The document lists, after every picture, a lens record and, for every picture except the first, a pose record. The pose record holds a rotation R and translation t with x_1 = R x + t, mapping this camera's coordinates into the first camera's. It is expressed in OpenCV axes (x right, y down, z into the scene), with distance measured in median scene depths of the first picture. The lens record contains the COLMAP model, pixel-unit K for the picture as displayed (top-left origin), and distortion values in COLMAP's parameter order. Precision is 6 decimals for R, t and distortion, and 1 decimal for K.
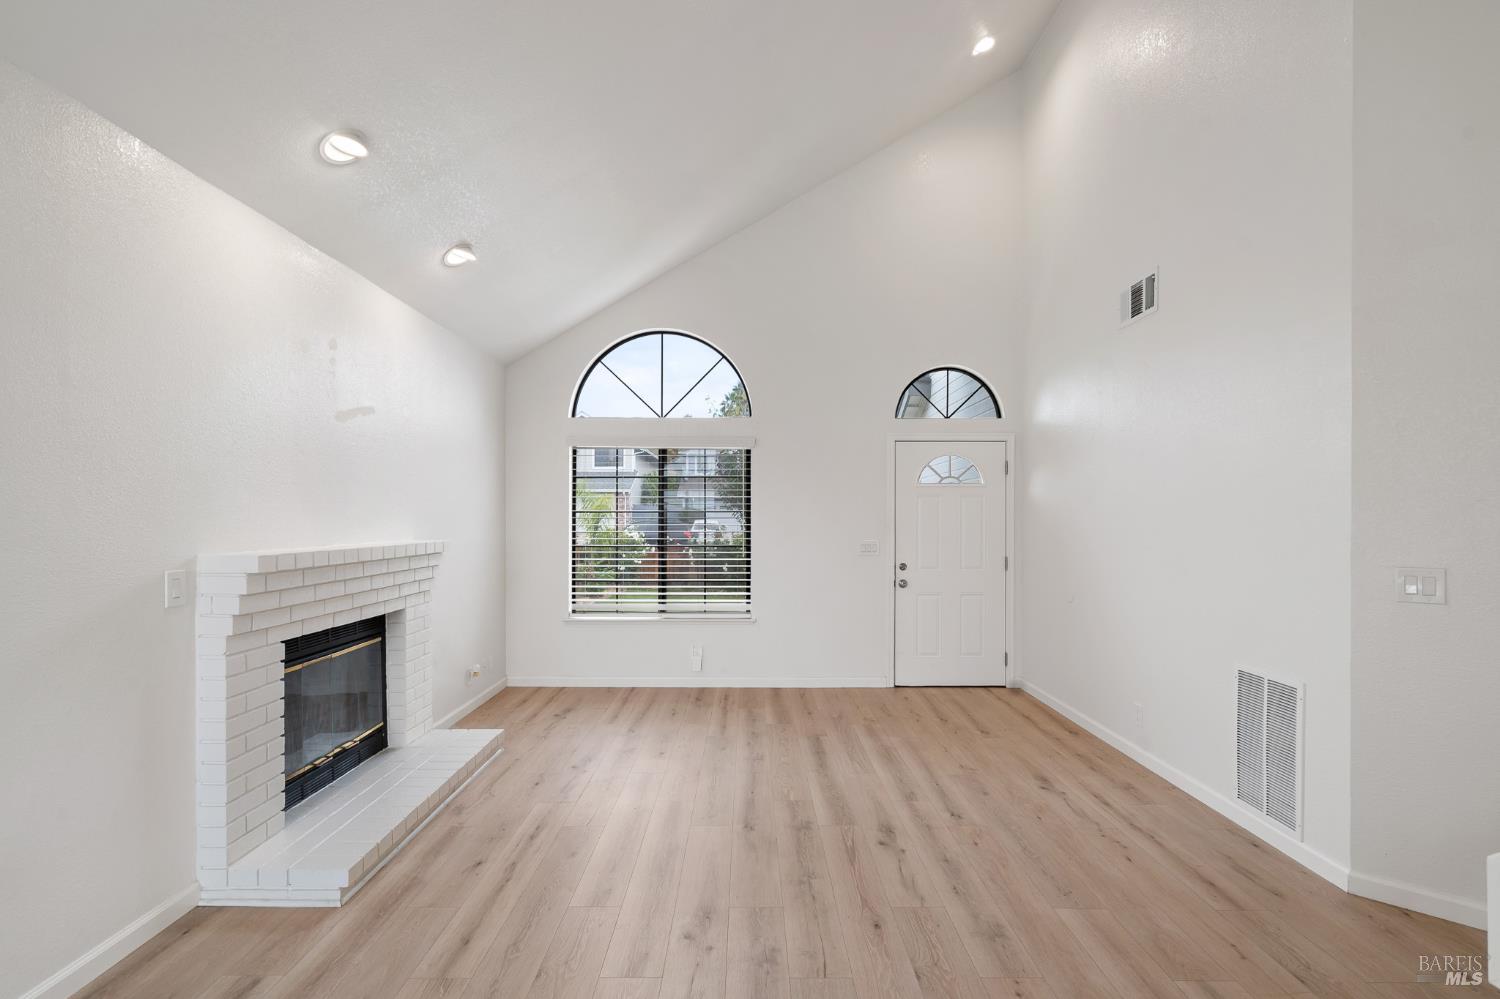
lens RADIAL K [[683.3, 0, 748.4], [0, 683.3, 512.5], [0, 0, 1]] dist [-0.003088, 0.000231]
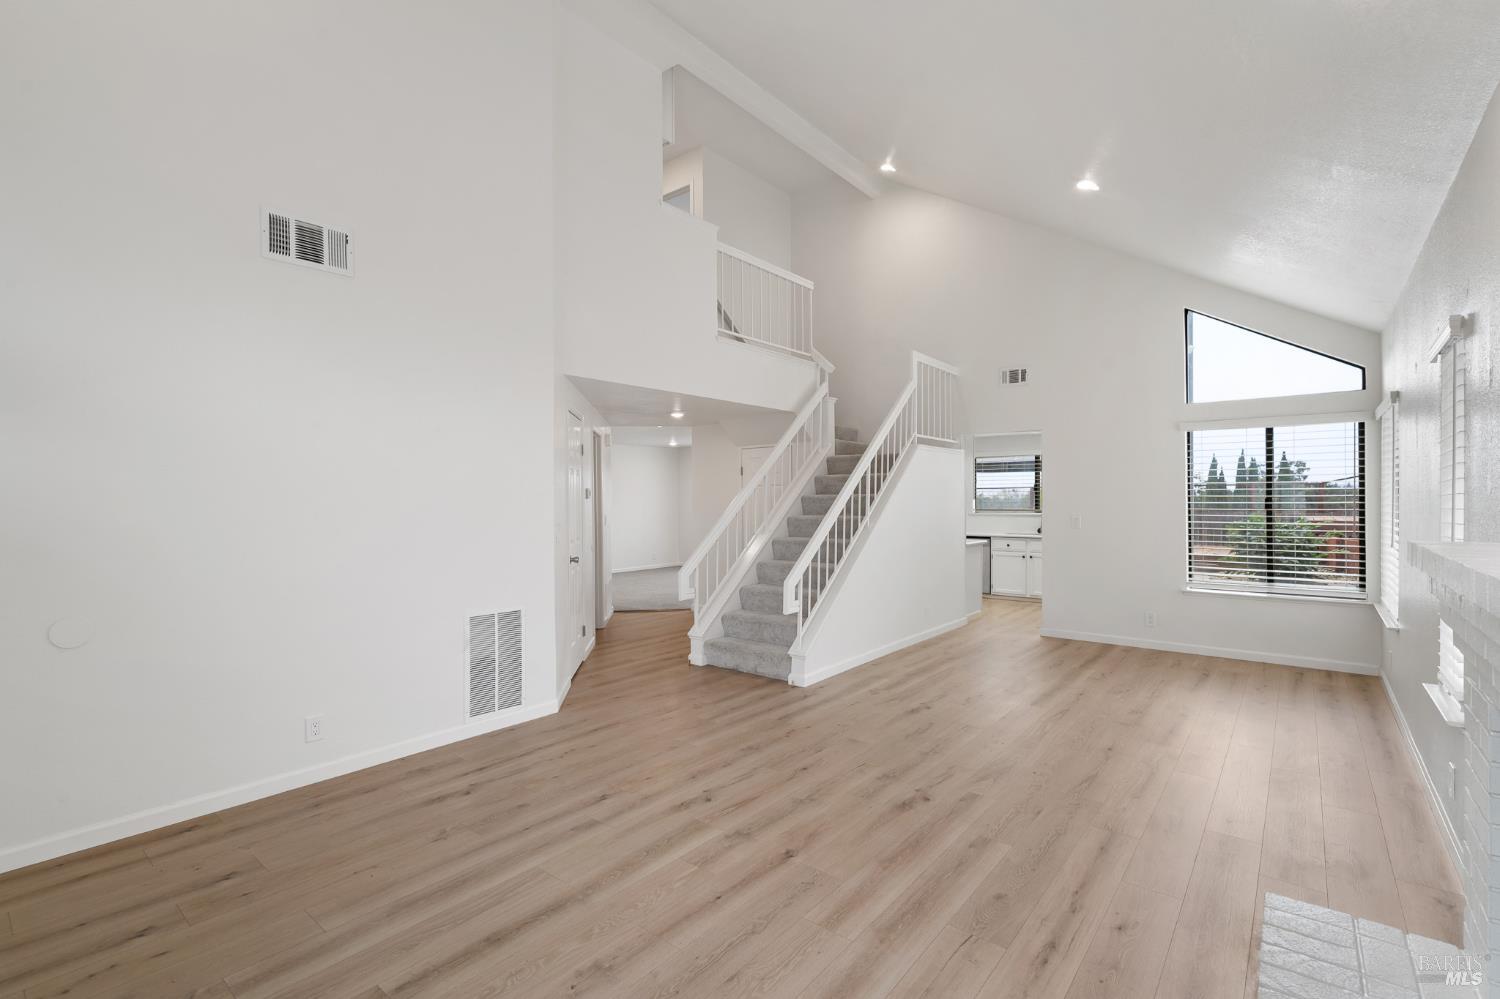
lens RADIAL K [[683.3, 0, 749.0], [0, 683.3, 500.8], [0, 0, 1]] dist [-0.003088, 0.000231]
pose [[-0.770784, -0.000957, 0.637096, -0.484379], [-0.000990, 0.999999, 0.000304, 0.011718], [-0.637096, -0.000396, -0.770784, 1.609378]]
